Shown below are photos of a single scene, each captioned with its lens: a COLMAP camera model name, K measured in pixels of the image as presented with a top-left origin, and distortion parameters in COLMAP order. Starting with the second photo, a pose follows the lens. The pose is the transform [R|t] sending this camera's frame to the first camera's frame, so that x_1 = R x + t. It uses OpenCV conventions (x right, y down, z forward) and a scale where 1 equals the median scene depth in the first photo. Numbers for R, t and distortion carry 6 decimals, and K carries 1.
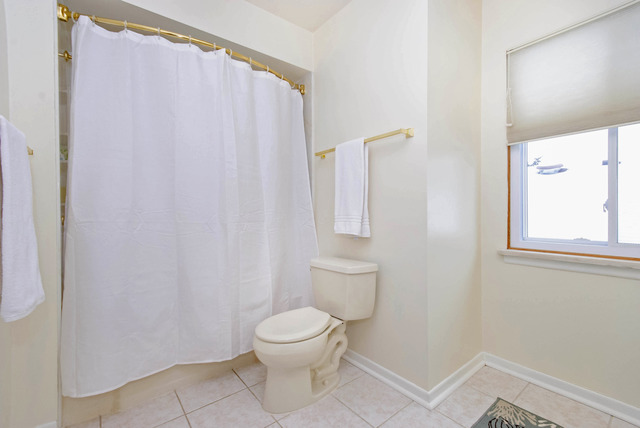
lens RADIAL K [[290.0, 0, 320.0], [0, 290.0, 214.0], [0, 0, 1]] dist [0.001106, 0.000172]
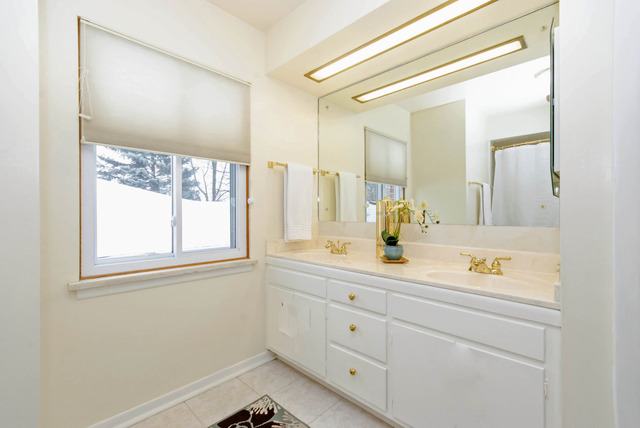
lens RADIAL K [[290.0, 0, 320.0], [0, 290.0, 214.0], [0, 0, 1]] dist [0.001106, 0.000172]
pose [[-0.154608, 0.007365, 0.987948, -0.194758], [0.016035, 0.999859, -0.004945, -0.038135], [-0.987846, 0.015077, -0.154704, 0.516368]]
